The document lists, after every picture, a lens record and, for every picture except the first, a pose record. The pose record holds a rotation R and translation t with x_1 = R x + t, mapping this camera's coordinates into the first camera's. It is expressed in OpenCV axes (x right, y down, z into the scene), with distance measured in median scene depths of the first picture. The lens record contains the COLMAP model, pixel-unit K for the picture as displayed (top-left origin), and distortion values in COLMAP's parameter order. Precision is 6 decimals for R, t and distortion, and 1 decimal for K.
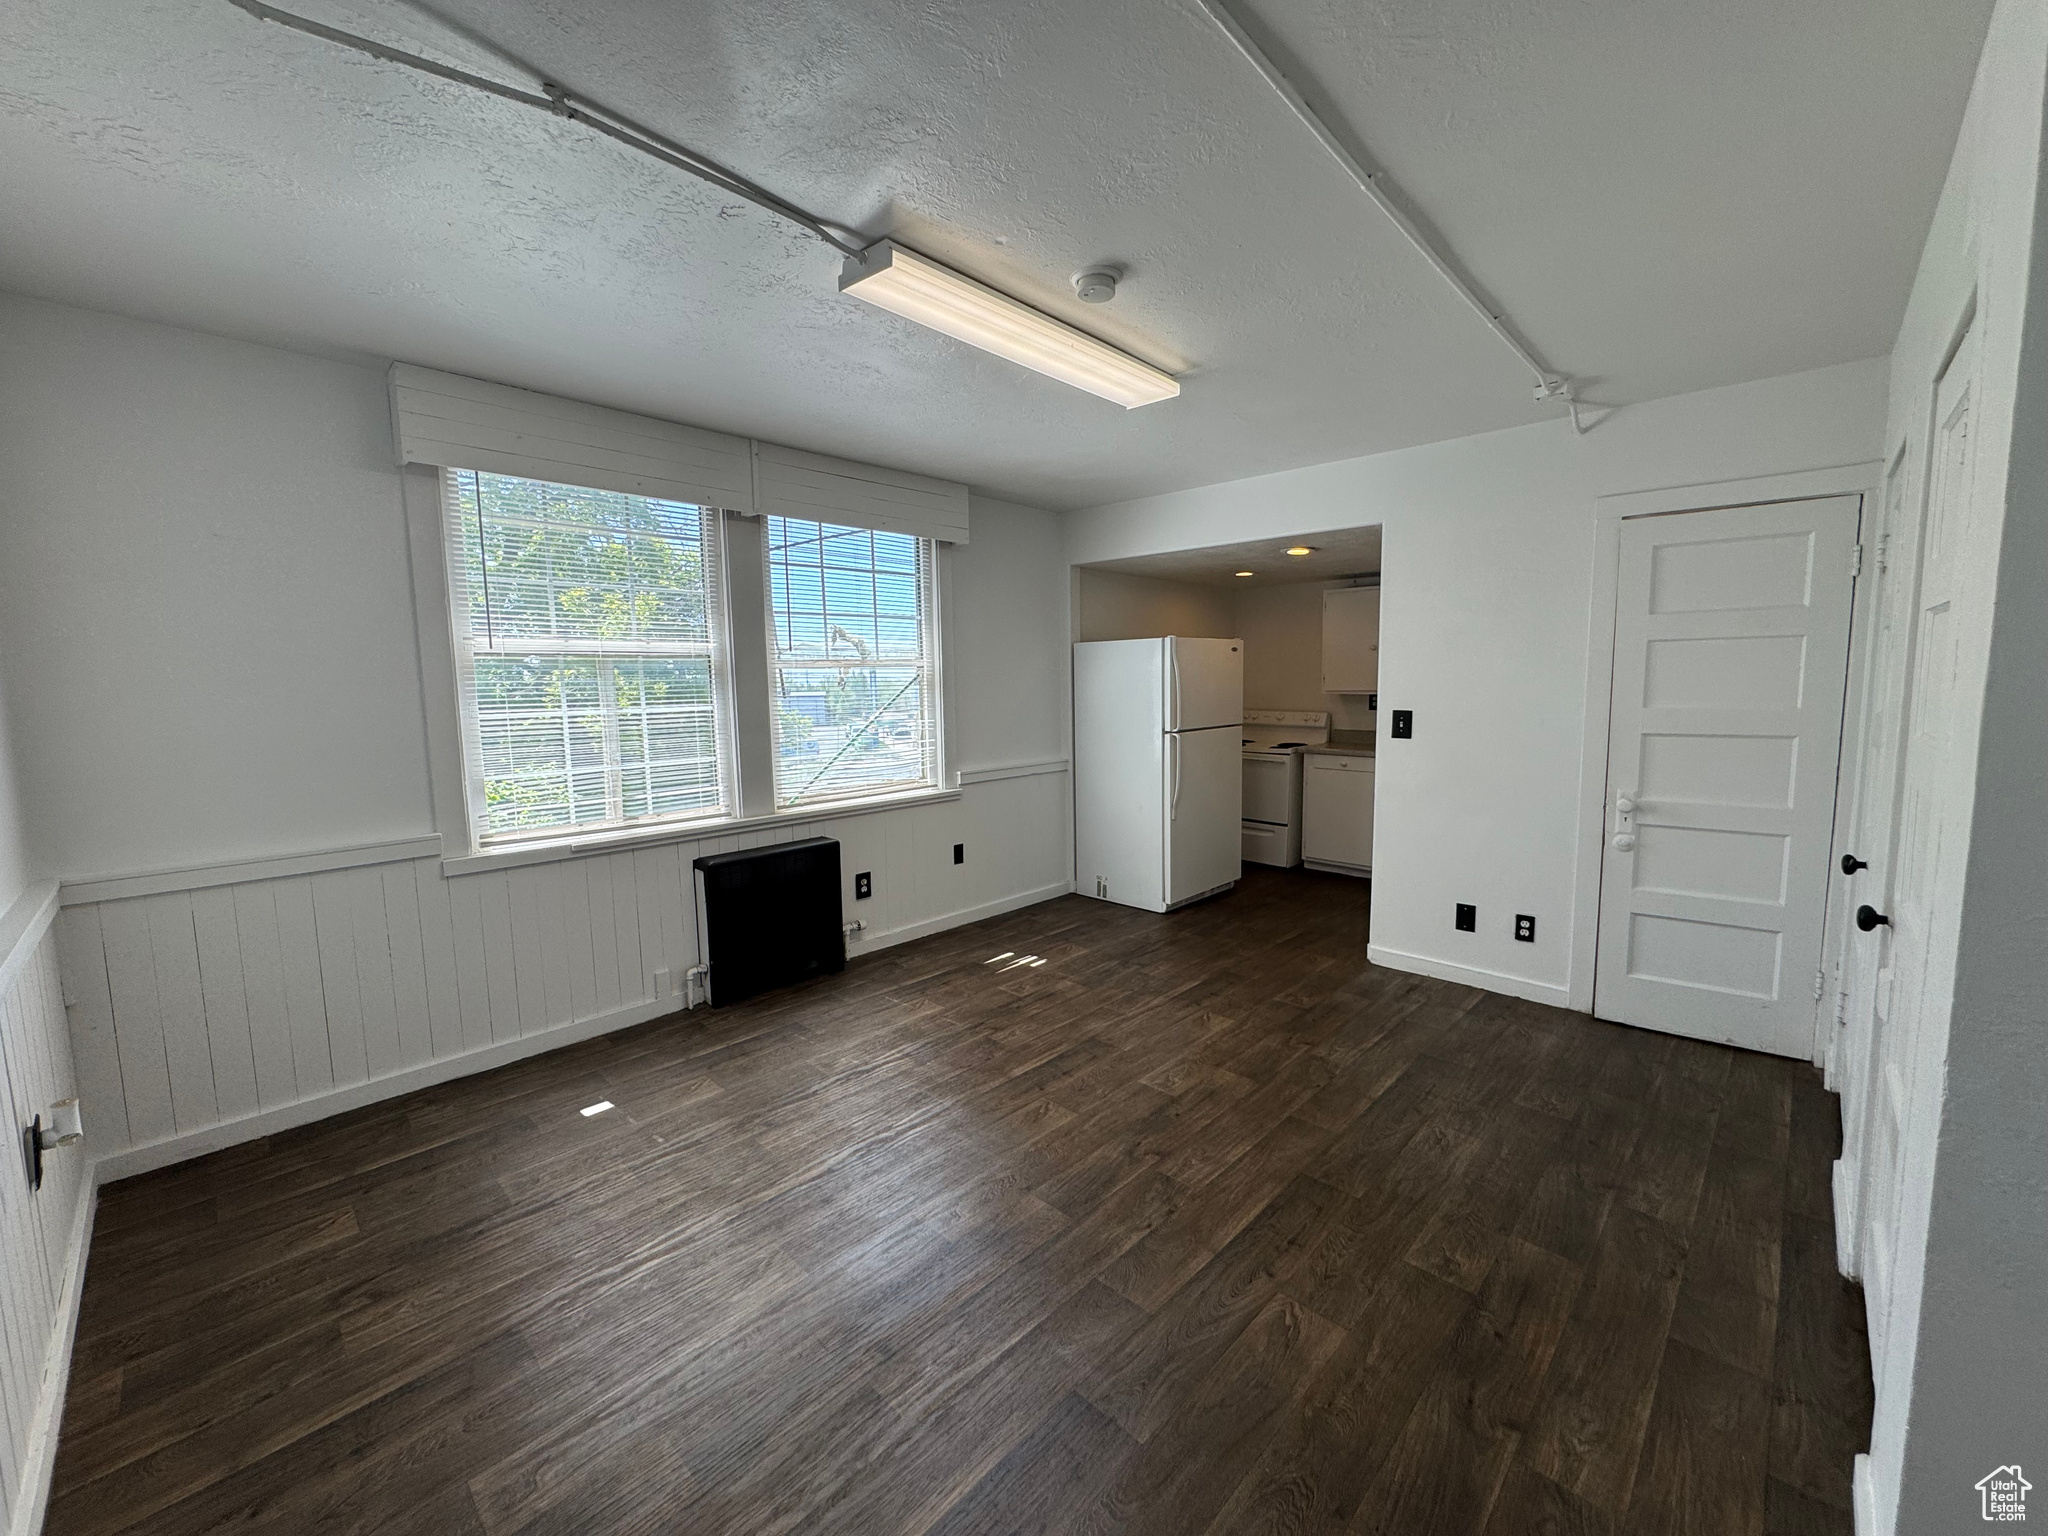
lens RADIAL K [[813.4, 0, 1025.1], [0, 813.4, 764.0], [0, 0, 1]] dist [-0.001952, 0.000061]
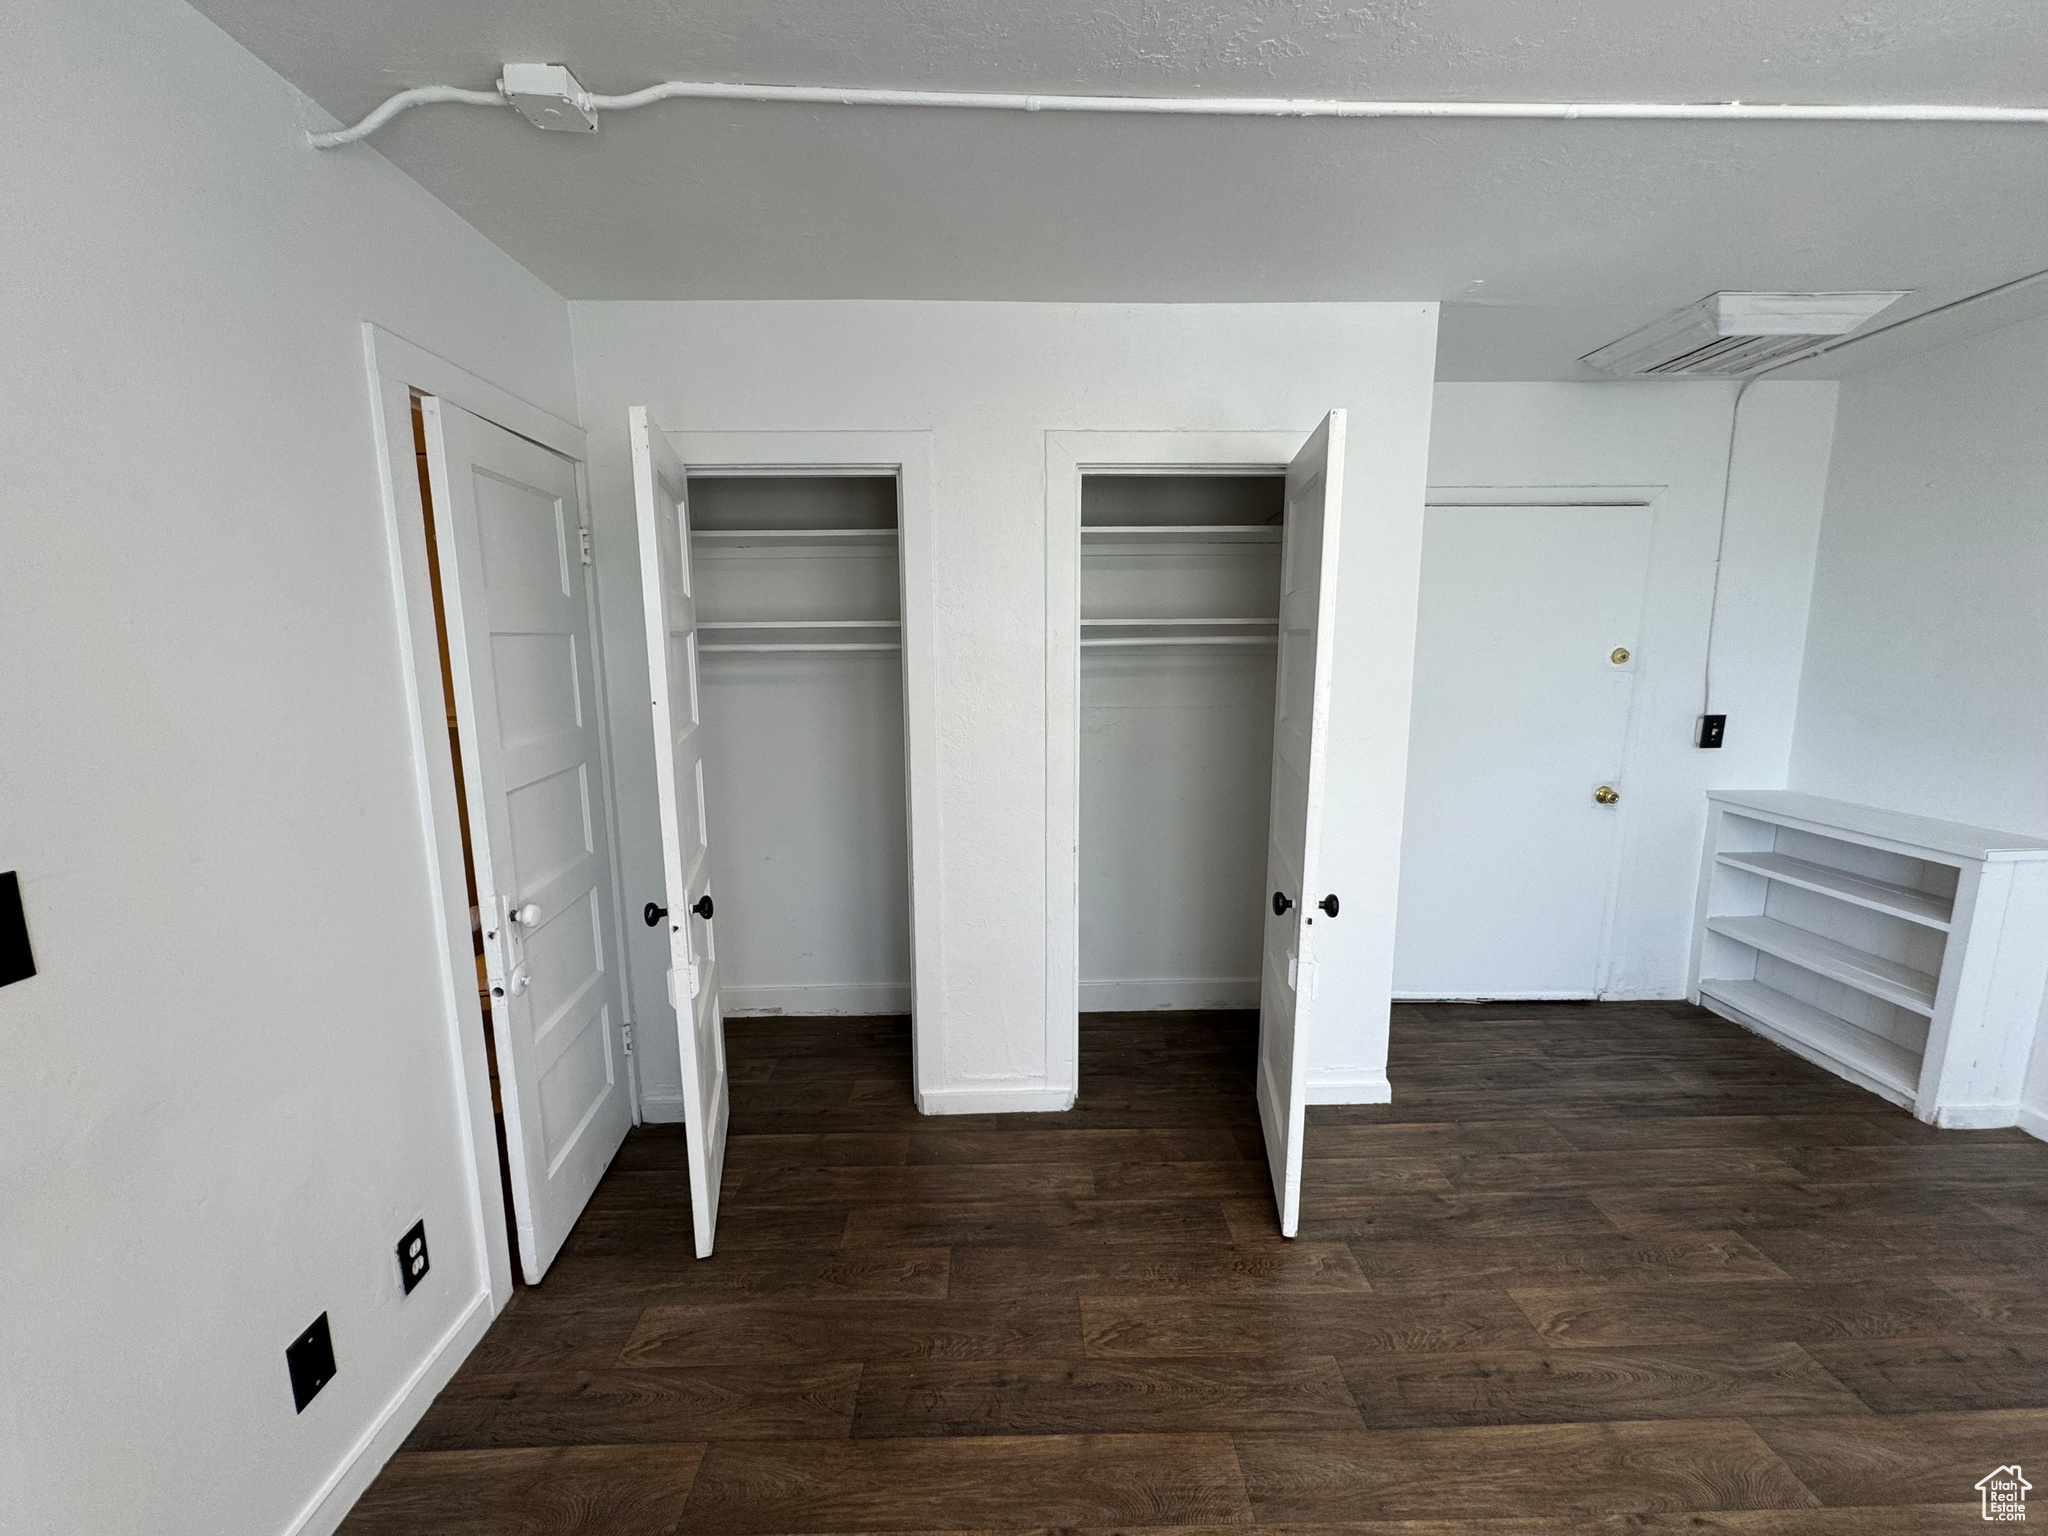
lens RADIAL K [[813.4, 0, 1017.9], [0, 813.4, 763.7], [0, 0, 1]] dist [-0.001952, 0.000061]
pose [[-0.707306, -0.086433, 0.701604, 0.145341], [0.091137, 0.973065, 0.211753, -0.242869], [-0.701008, 0.213716, -0.680377, 1.849237]]
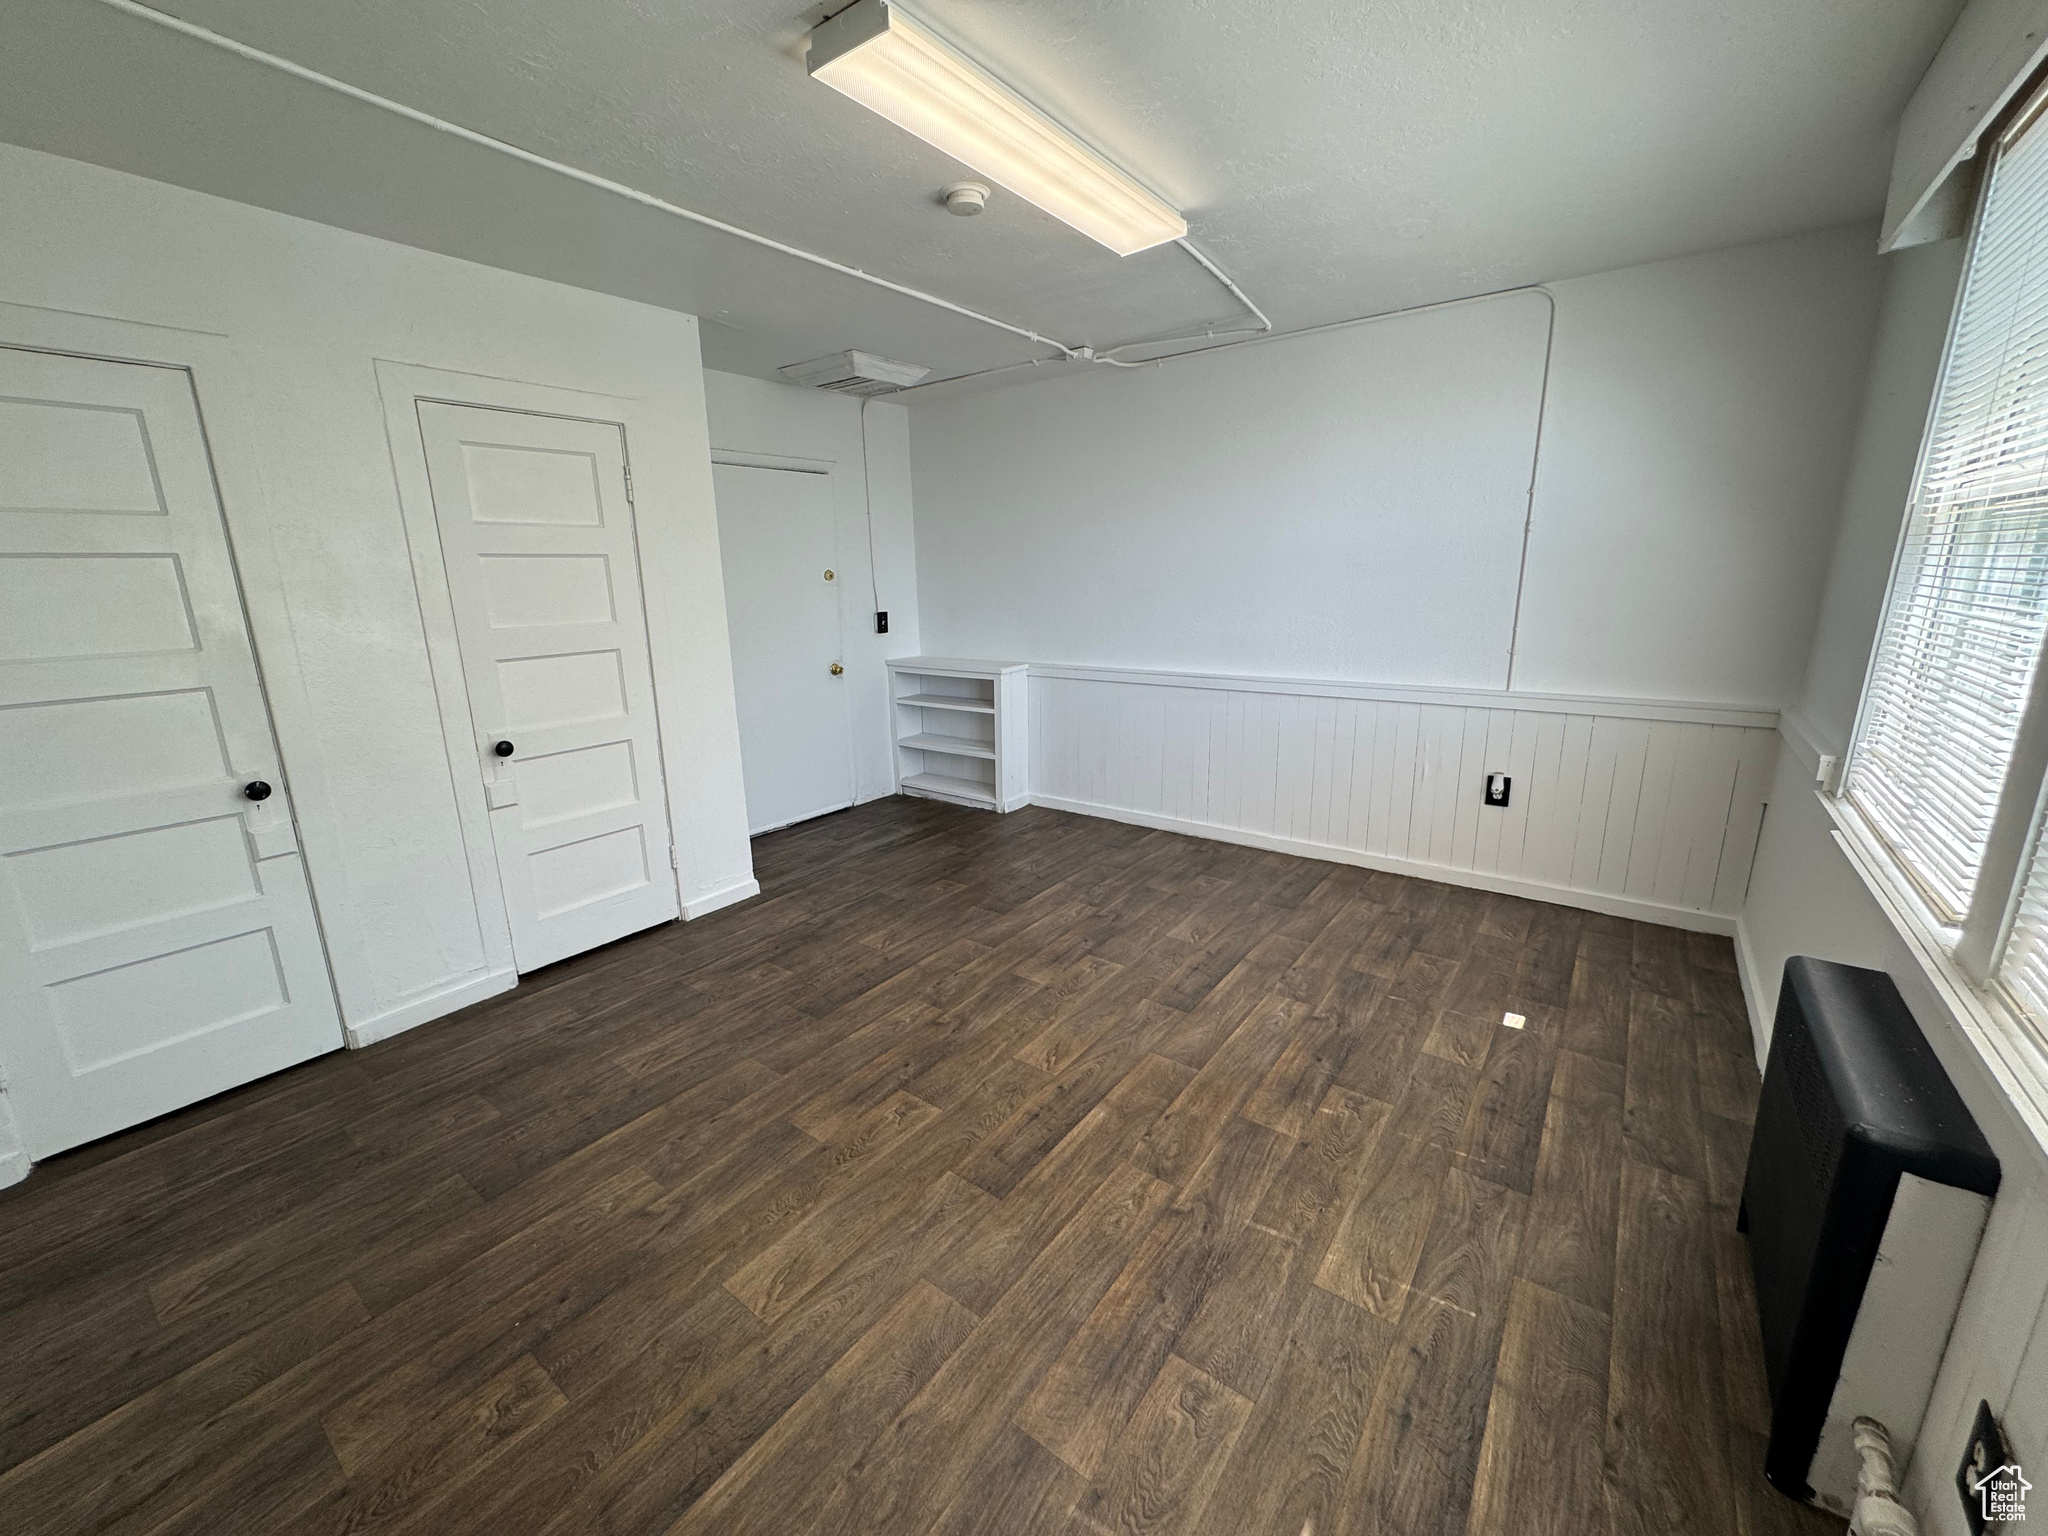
lens RADIAL K [[813.4, 0, 1026.2], [0, 813.4, 767.0], [0, 0, 1]] dist [-0.001952, 0.000061]
pose [[-0.990842, 0.065544, -0.118048, 0.190213], [0.021970, 0.940889, 0.338002, -0.270109], [0.133224, 0.332313, -0.933713, 2.408825]]
